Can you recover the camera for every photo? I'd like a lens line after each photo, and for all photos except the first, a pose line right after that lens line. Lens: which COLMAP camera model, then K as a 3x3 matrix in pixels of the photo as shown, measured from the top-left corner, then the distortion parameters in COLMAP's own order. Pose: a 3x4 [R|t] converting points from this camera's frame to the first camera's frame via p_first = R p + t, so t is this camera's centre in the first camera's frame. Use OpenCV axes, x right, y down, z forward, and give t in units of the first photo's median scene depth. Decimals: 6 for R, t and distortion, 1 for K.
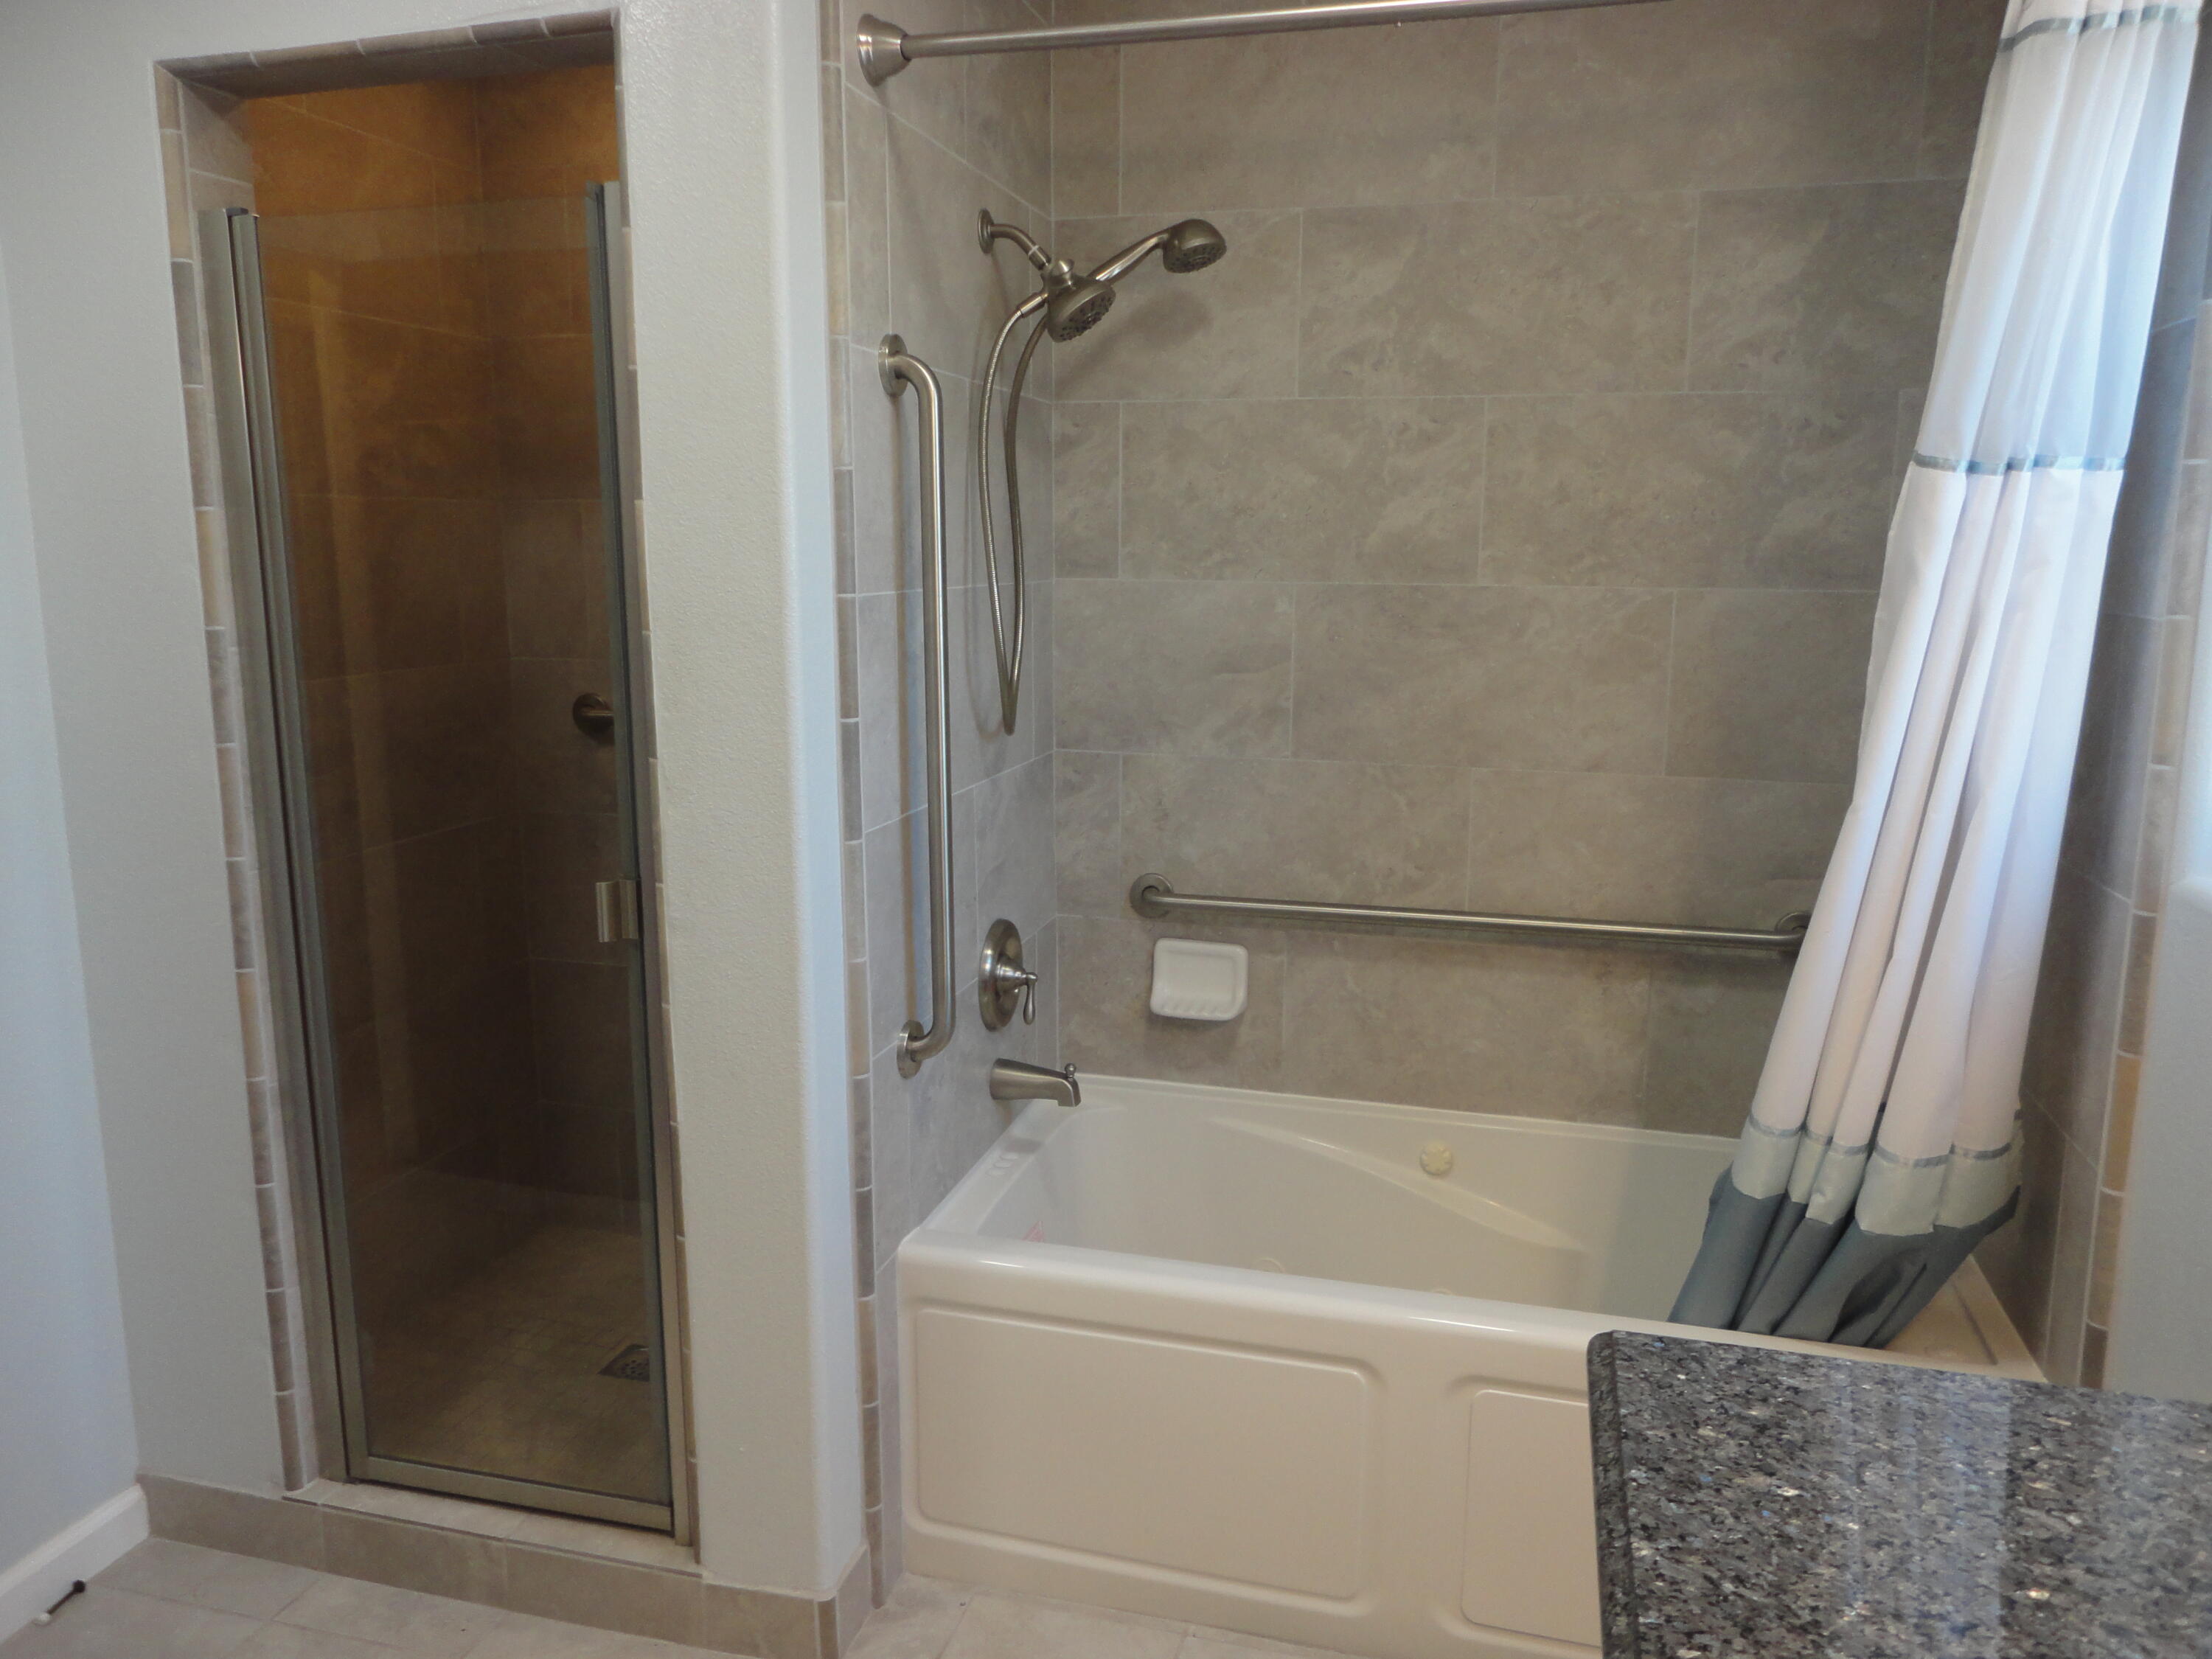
lens RADIAL K [[1603.4, 0, 1105.5], [0, 1603.4, 807.1], [0, 0, 1]] dist [-0.006934, 0.015793]
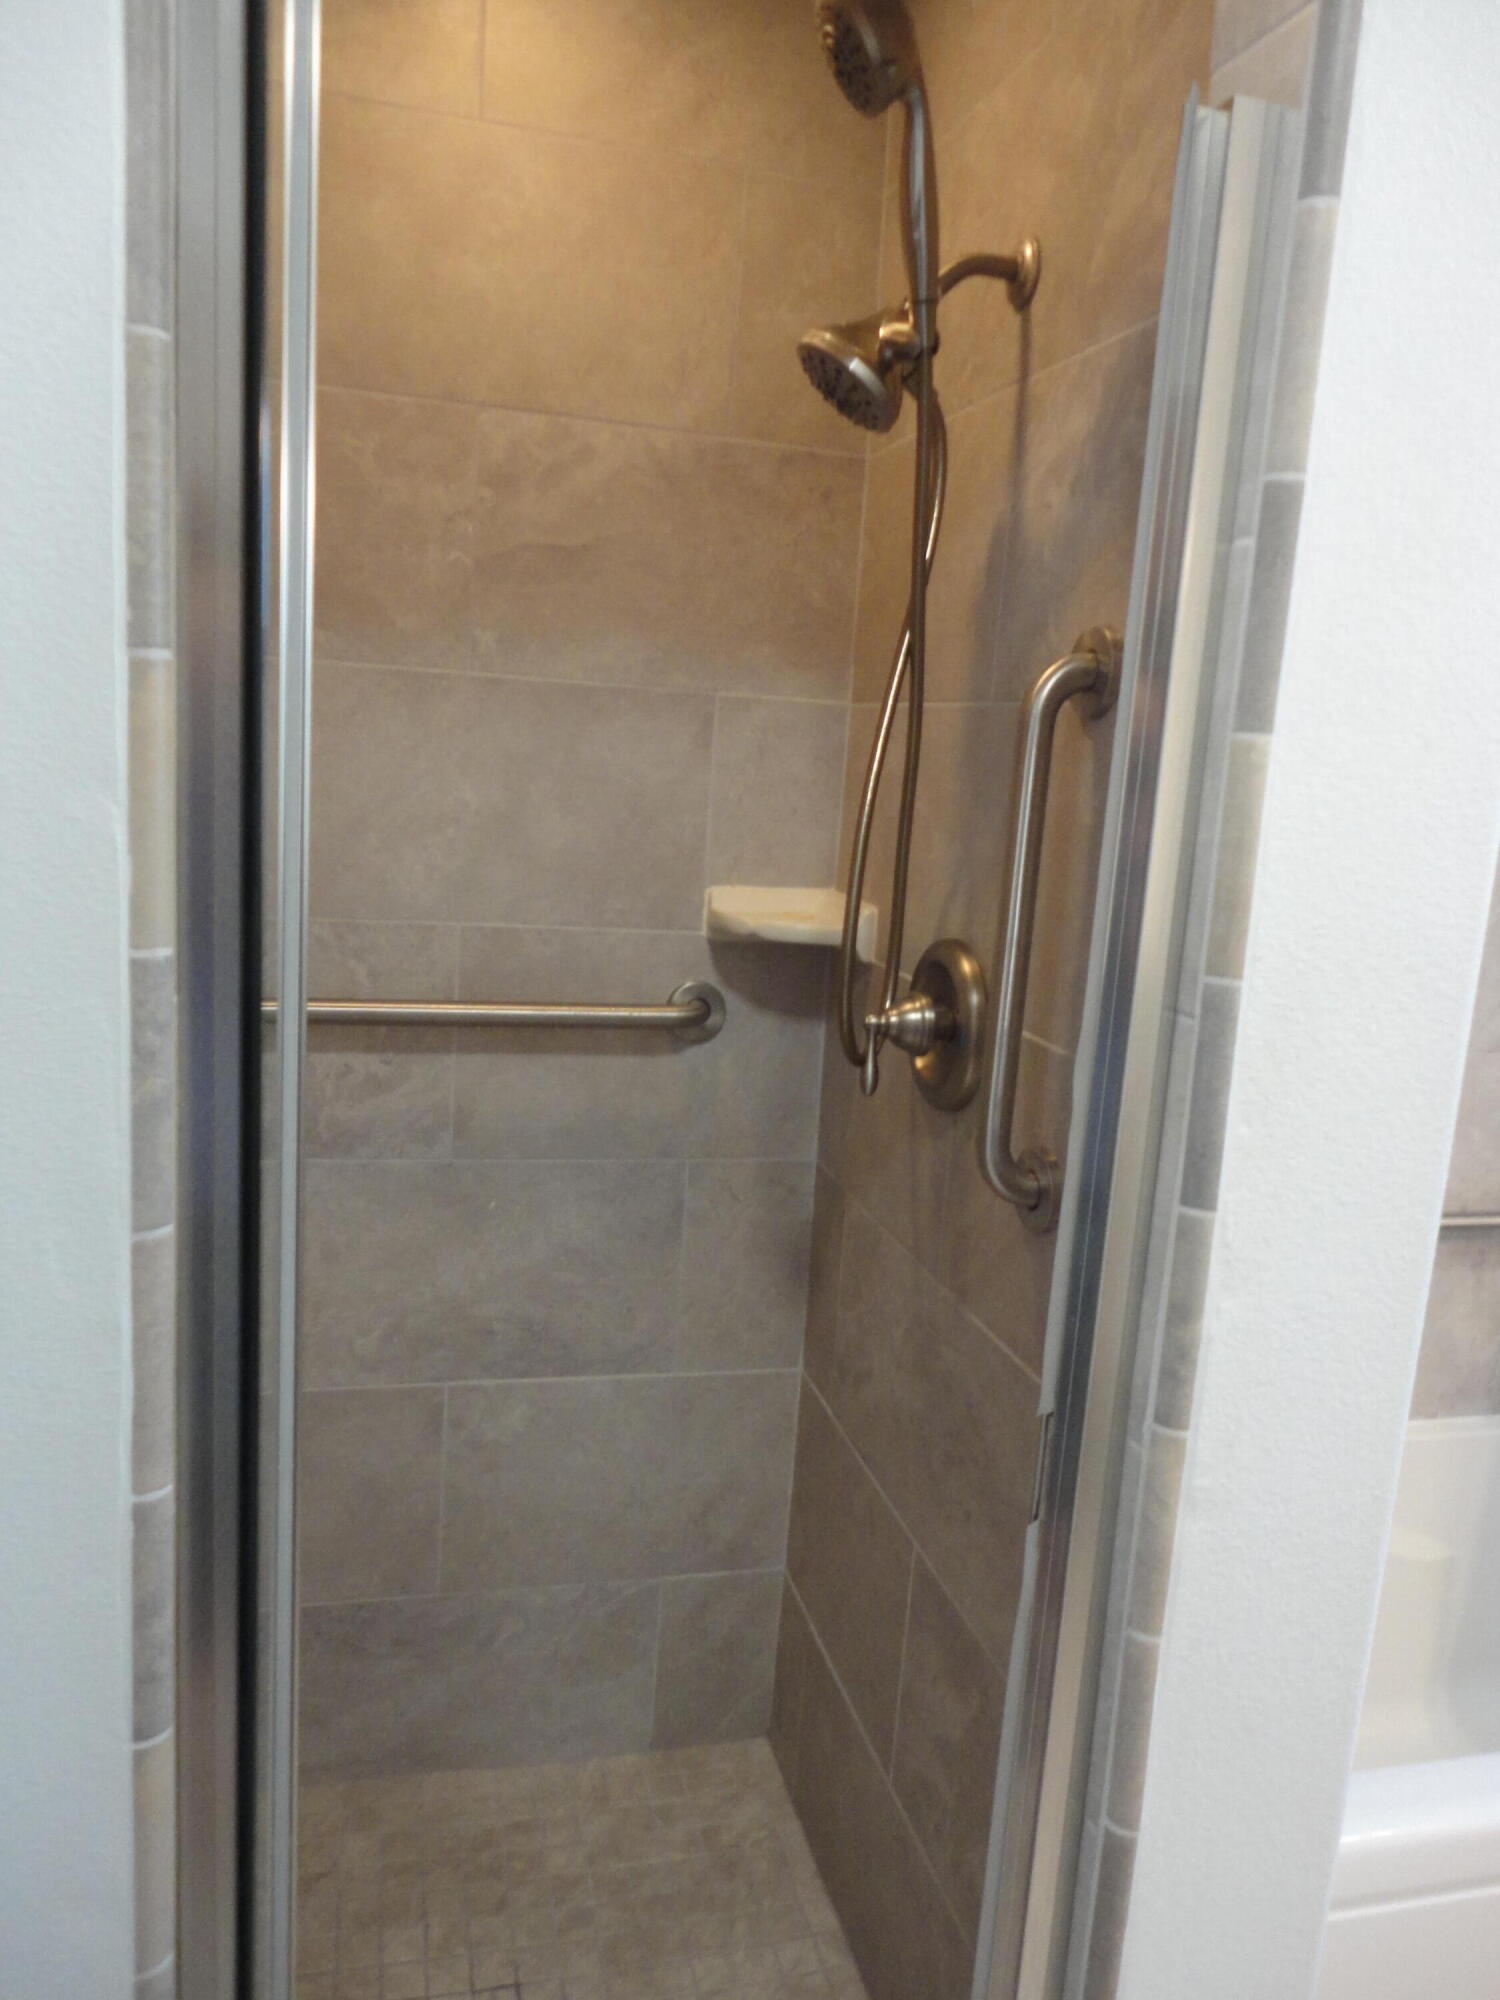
lens RADIAL K [[1449.7, 0, 750.0], [0, 1449.7, 1000.0], [0, 0, 1]] dist [-0.006934, 0.015793]
pose [[0.867003, -0.033606, 0.497168, -0.520440], [0.017822, 0.999176, 0.036459, -0.096874], [-0.497984, -0.022749, 0.866888, 0.519684]]
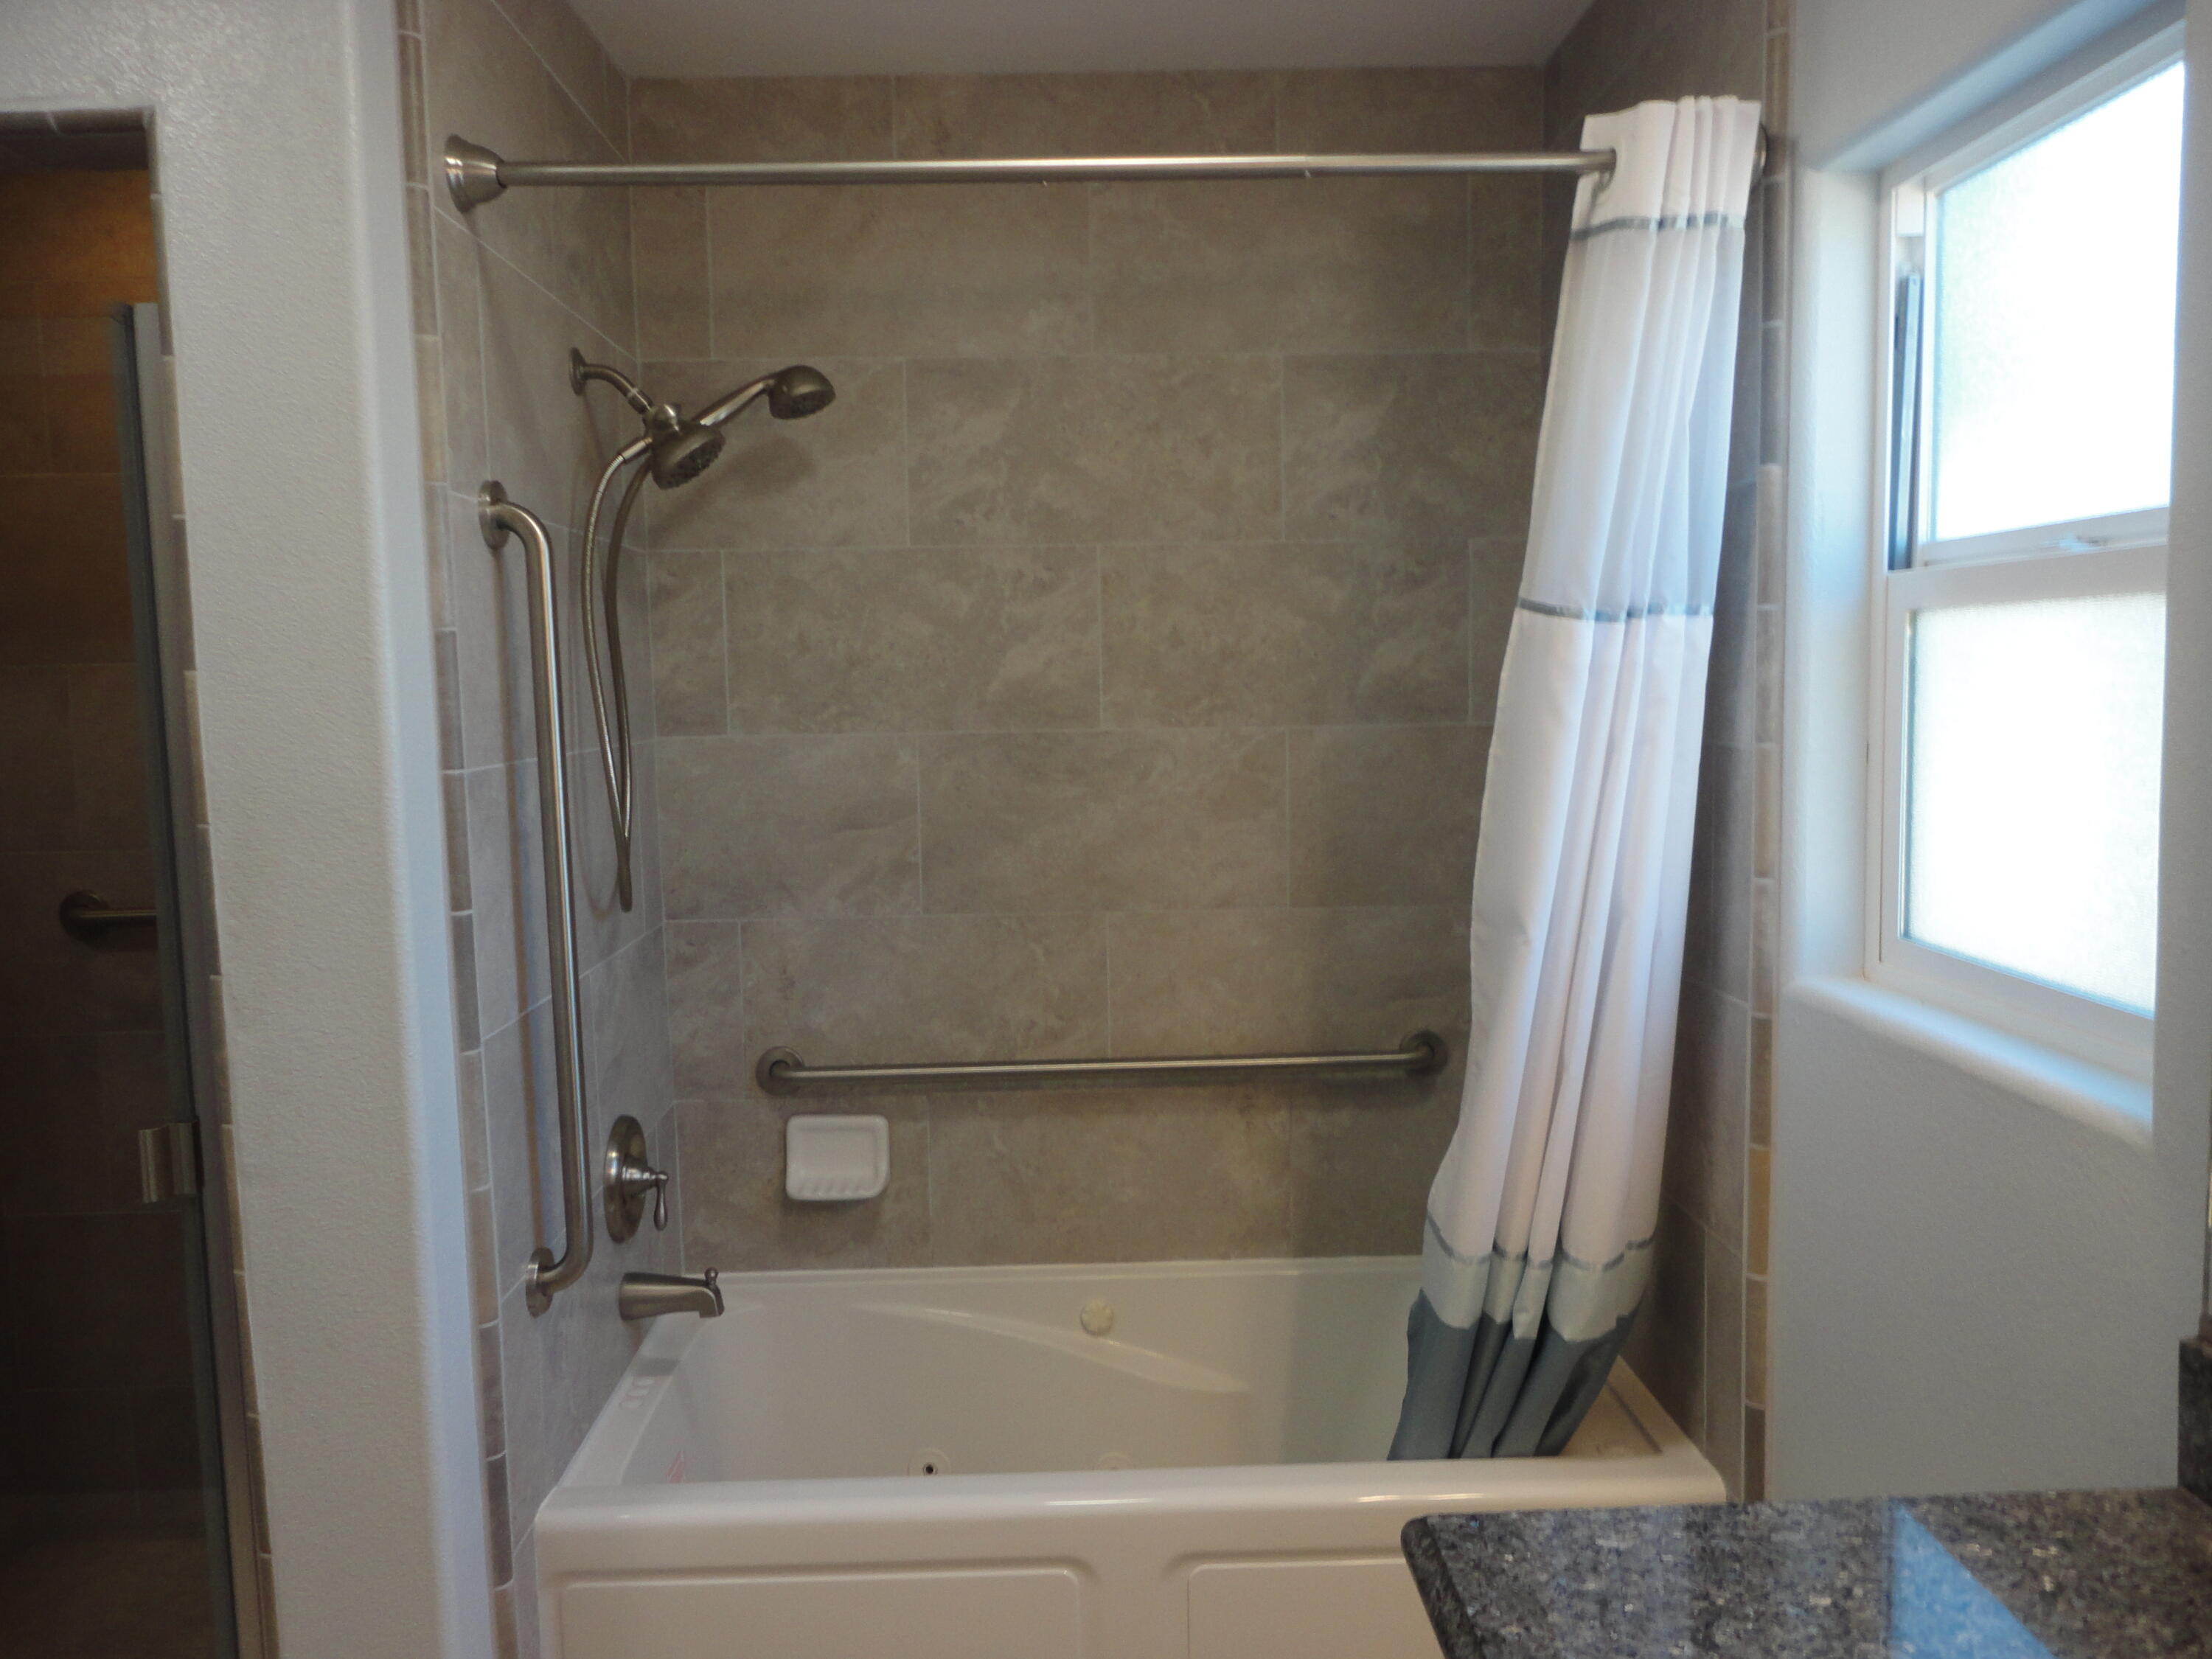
lens RADIAL K [[1603.4, 0, 1105.5], [0, 1603.4, 807.1], [0, 0, 1]] dist [-0.006934, 0.015793]
pose [[0.956577, -0.048085, 0.287487, -0.058984], [0.071704, 0.994810, -0.072193, -0.019139], [-0.282524, 0.089672, 0.955060, 0.049324]]
